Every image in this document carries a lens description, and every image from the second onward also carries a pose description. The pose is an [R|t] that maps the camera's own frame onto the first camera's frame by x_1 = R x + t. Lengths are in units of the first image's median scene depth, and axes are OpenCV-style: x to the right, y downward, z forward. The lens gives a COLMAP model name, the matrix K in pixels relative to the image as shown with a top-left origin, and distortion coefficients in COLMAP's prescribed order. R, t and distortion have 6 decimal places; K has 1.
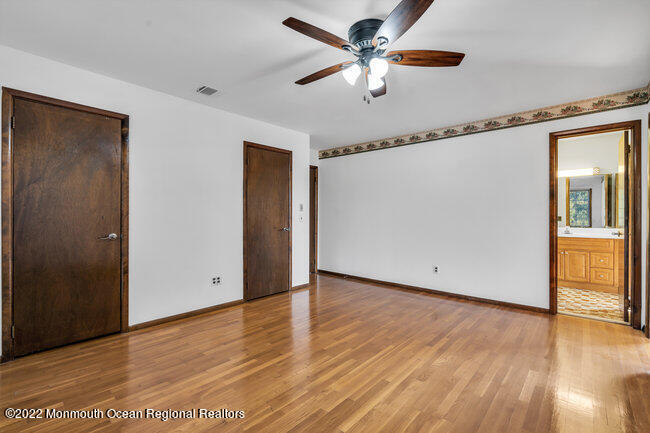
lens RADIAL K [[295.9, 0, 325.0], [0, 295.9, 216.5], [0, 0, 1]] dist [0.000971, 0.000030]
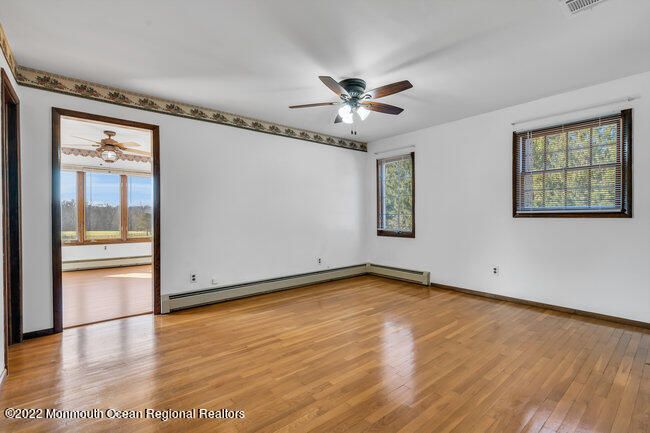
lens RADIAL K [[295.9, 0, 325.0], [0, 295.9, 216.5], [0, 0, 1]] dist [0.000971, 0.000030]
pose [[-0.988437, 0.002548, 0.151614, 0.052566], [0.003616, 0.999971, 0.006769, 0.012815], [-0.151592, 0.007239, -0.988417, 2.191317]]
